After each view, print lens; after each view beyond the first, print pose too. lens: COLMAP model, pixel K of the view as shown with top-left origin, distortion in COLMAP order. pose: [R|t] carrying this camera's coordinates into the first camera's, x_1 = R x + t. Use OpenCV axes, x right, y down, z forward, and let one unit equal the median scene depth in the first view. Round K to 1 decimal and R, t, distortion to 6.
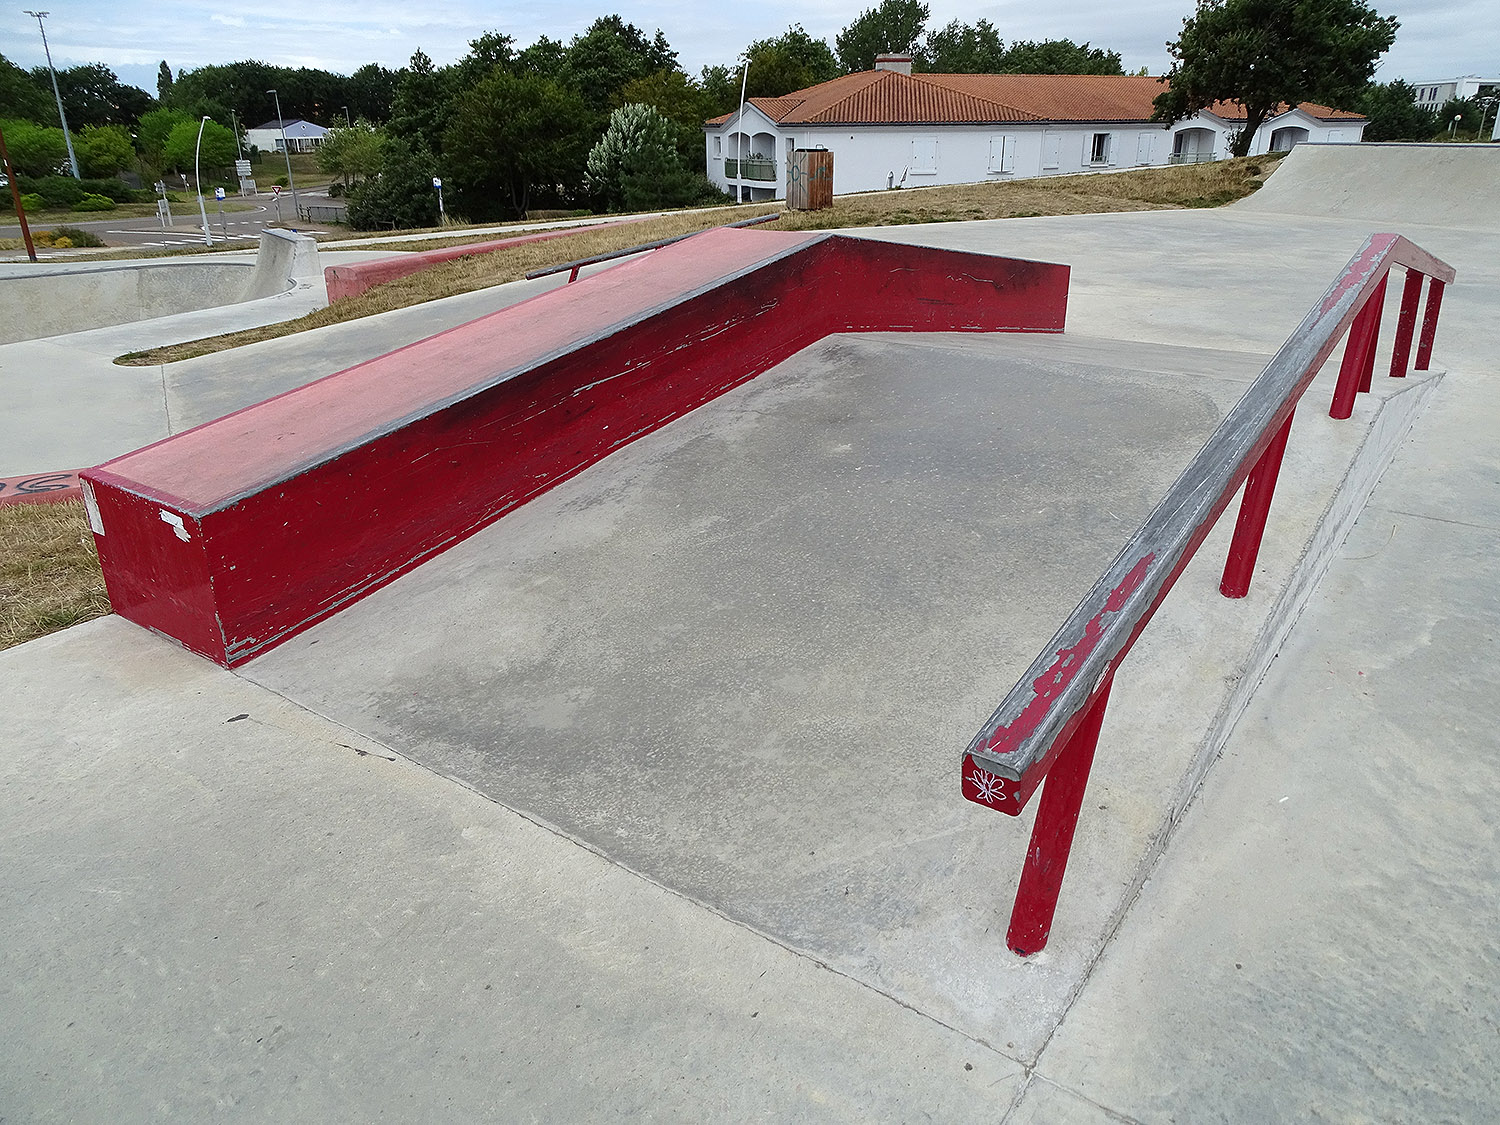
lens RADIAL K [[1019.0, 0, 738.5], [0, 1019.0, 559.1], [0, 0, 1]] dist [-0.017300, 0.011049]
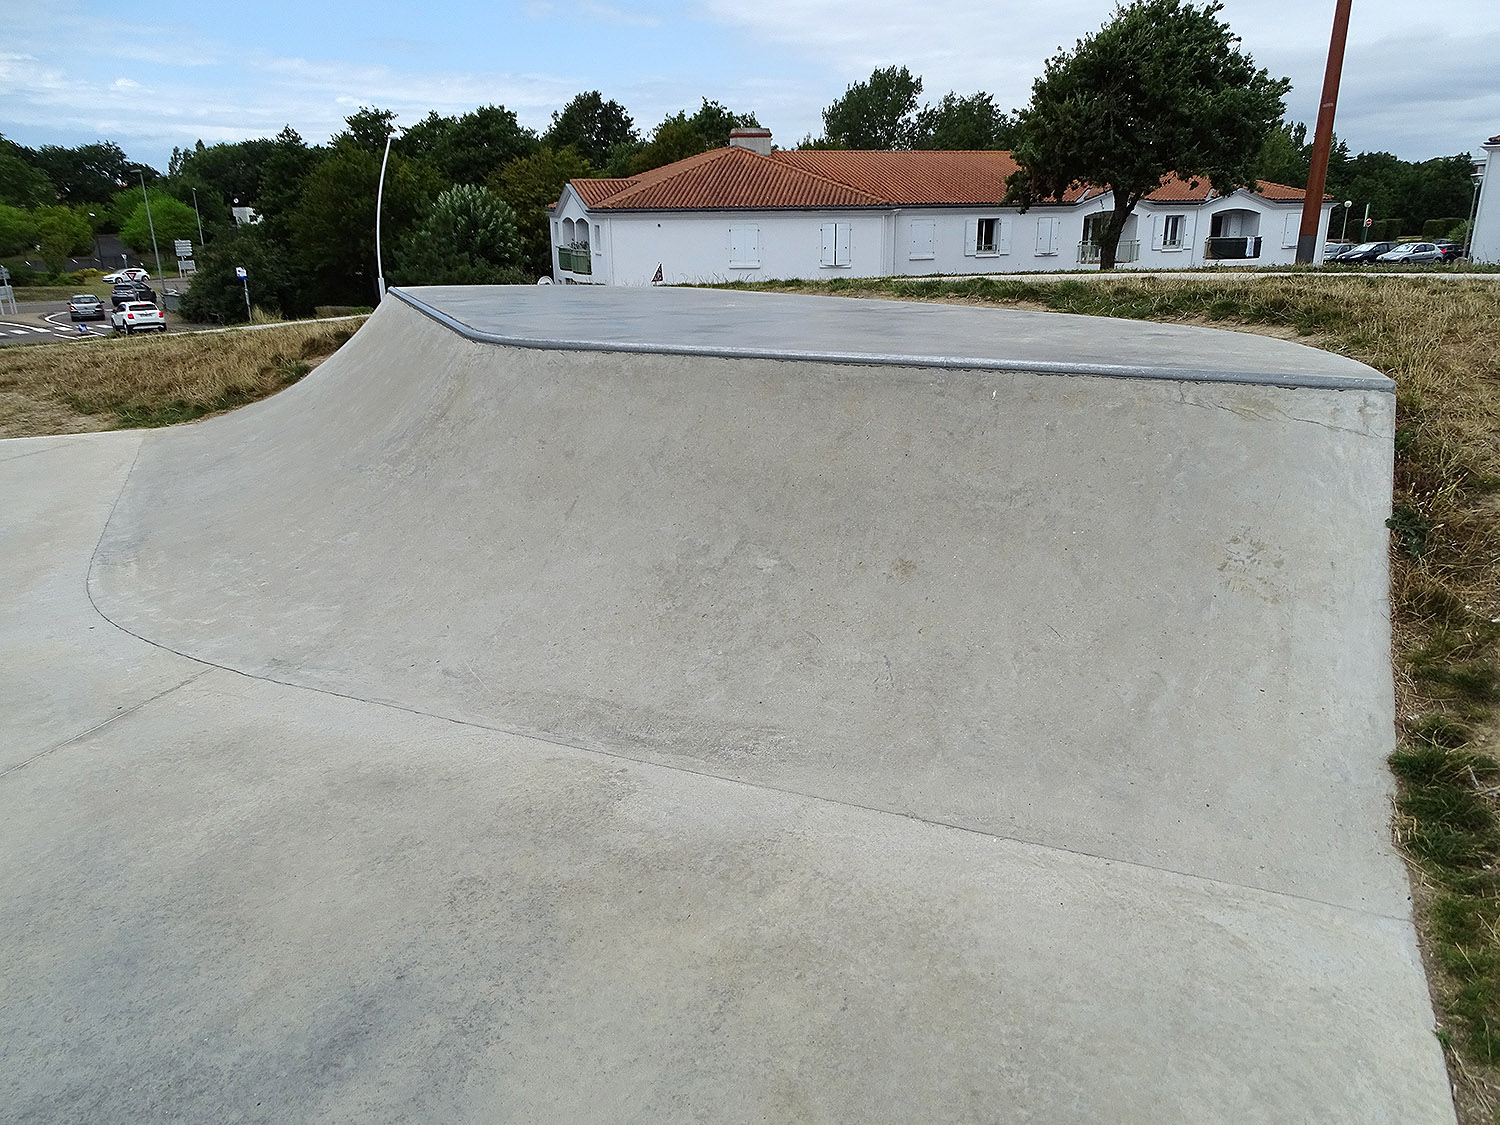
lens RADIAL K [[1072.0, 0, 750.2], [0, 1072.0, 560.1], [0, 0, 1]] dist [-0.000861, -0.004112]
pose [[0.997968, 0.019706, -0.060598, 0.149646], [-0.024551, 0.996470, -0.080277, -0.042727], [0.058802, 0.081601, 0.994929, 0.089363]]
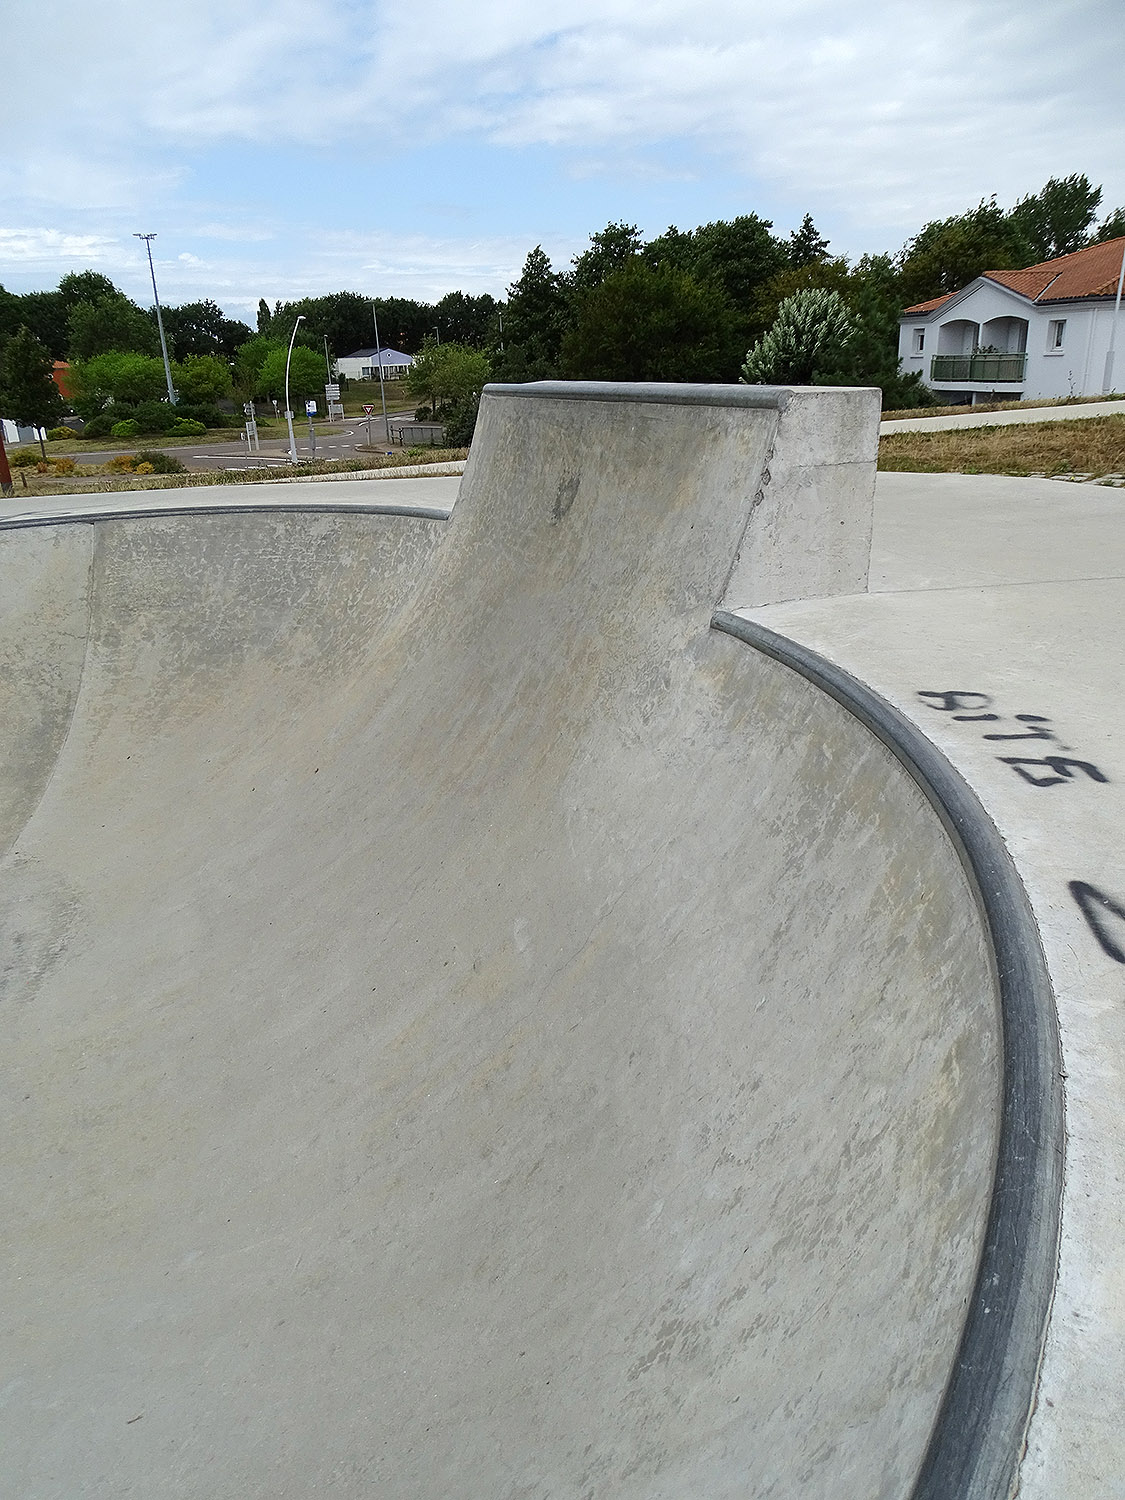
lens RADIAL K [[1019.0, 0, 570.3], [0, 1019.0, 758.6], [0, 0, 1]] dist [-0.017300, 0.011049]
pose [[0.978632, 0.052021, -0.198932, -0.080050], [-0.056971, 0.998190, -0.019240, -0.045753], [0.197571, 0.030162, 0.979824, 0.152981]]
